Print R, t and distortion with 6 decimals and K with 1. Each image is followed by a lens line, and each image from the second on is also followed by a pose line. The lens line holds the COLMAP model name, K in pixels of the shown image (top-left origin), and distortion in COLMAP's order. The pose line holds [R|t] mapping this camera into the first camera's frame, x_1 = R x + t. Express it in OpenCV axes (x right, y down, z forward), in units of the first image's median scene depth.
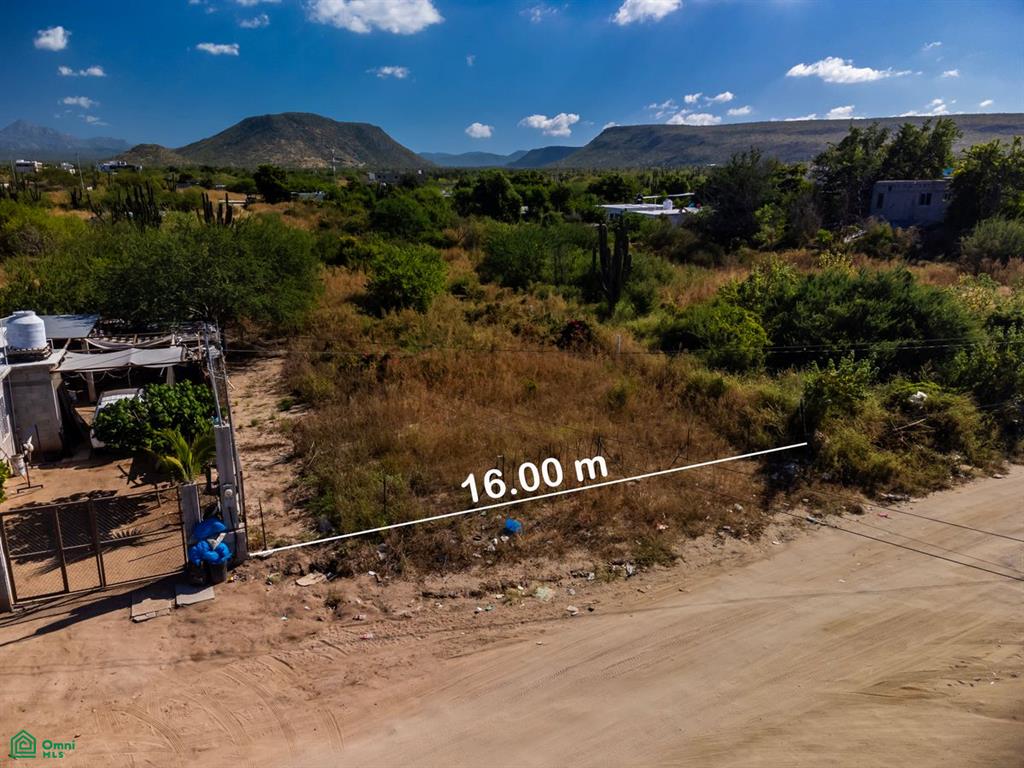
lens RADIAL K [[726.1, 0, 516.3], [0, 726.1, 390.1], [0, 0, 1]] dist [0.254468, -0.286750]
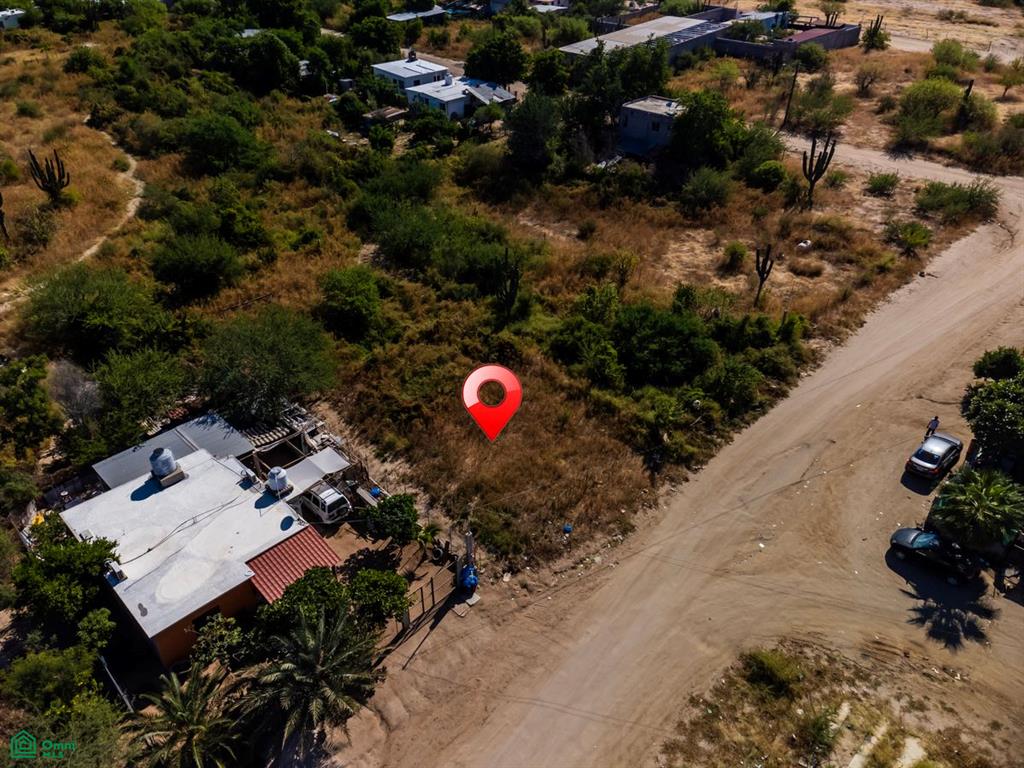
lens RADIAL K [[726.1, 0, 516.3], [0, 726.1, 390.1], [0, 0, 1]] dist [0.254468, -0.286750]
pose [[0.922530, -0.202518, 0.328518, -0.848601], [0.076023, 0.929934, 0.359781, -1.093245], [-0.378362, -0.306934, 0.873289, -0.853296]]
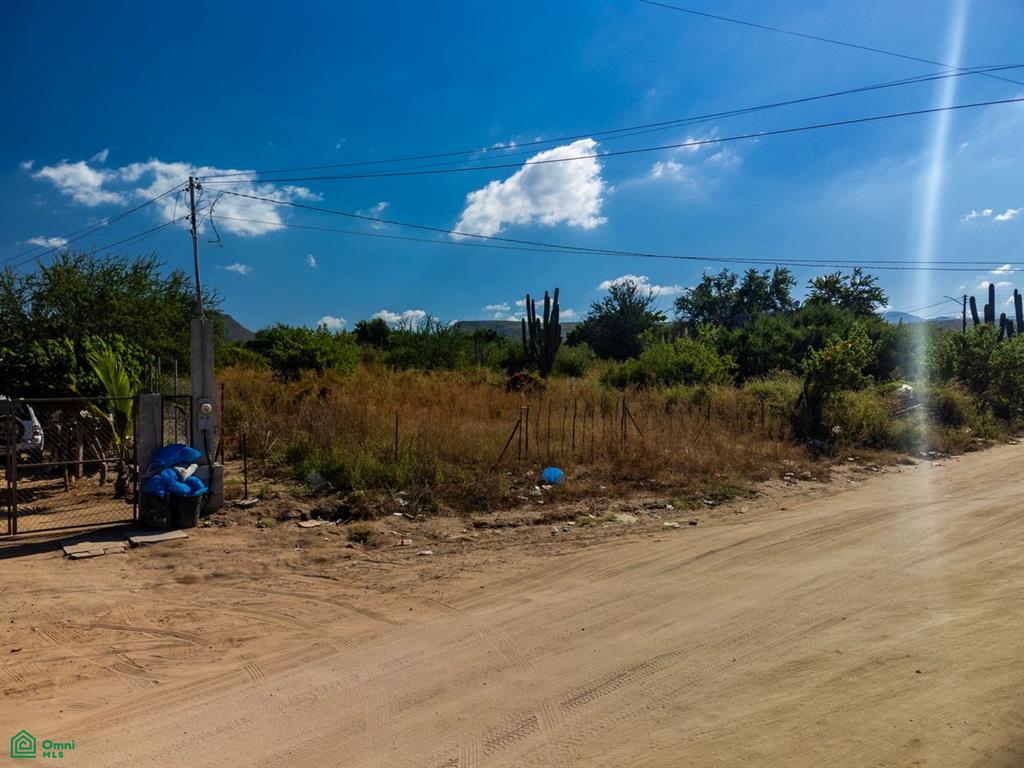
lens RADIAL K [[730.5, 0, 514.5], [0, 730.5, 351.2], [0, 0, 1]] dist [0.259387, -0.289881]
pose [[0.980827, 0.006438, 0.194772, -0.213586], [0.051731, 0.954997, -0.292071, 0.297358], [-0.187887, 0.296547, 0.936354, 0.197070]]
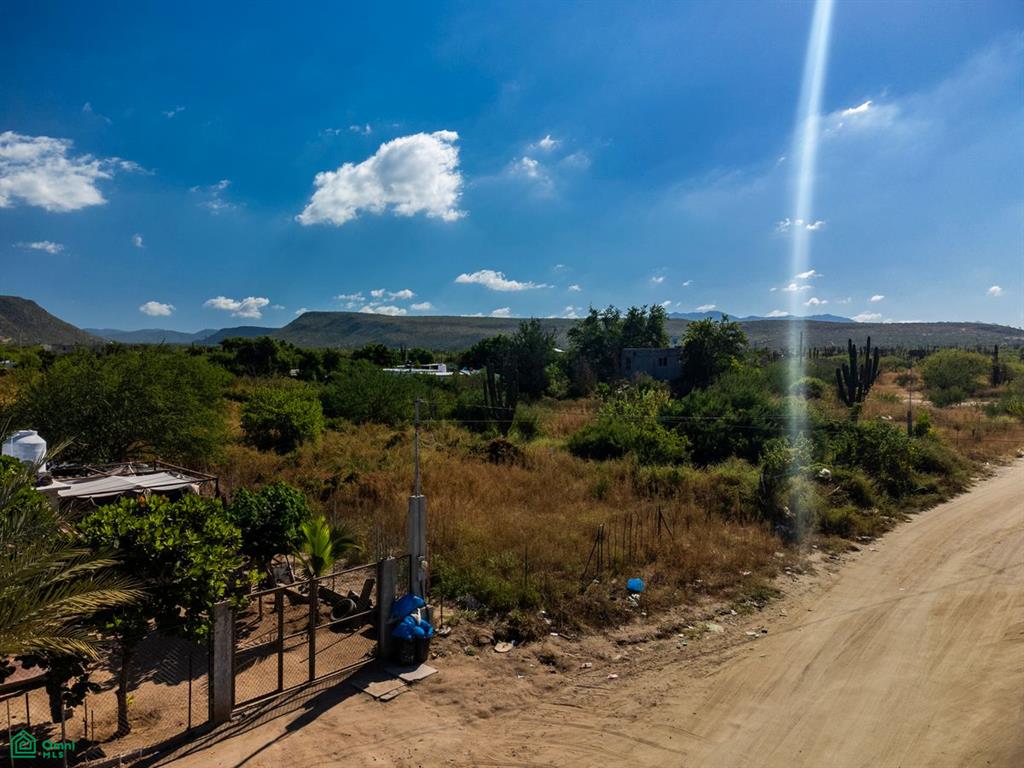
lens RADIAL K [[726.1, 0, 516.3], [0, 726.1, 390.1], [0, 0, 1]] dist [0.254468, -0.286750]
pose [[0.922488, -0.010922, 0.385870, -0.601342], [0.100788, 0.971742, -0.213448, 0.124101], [-0.372635, 0.235794, 0.897521, 0.010464]]
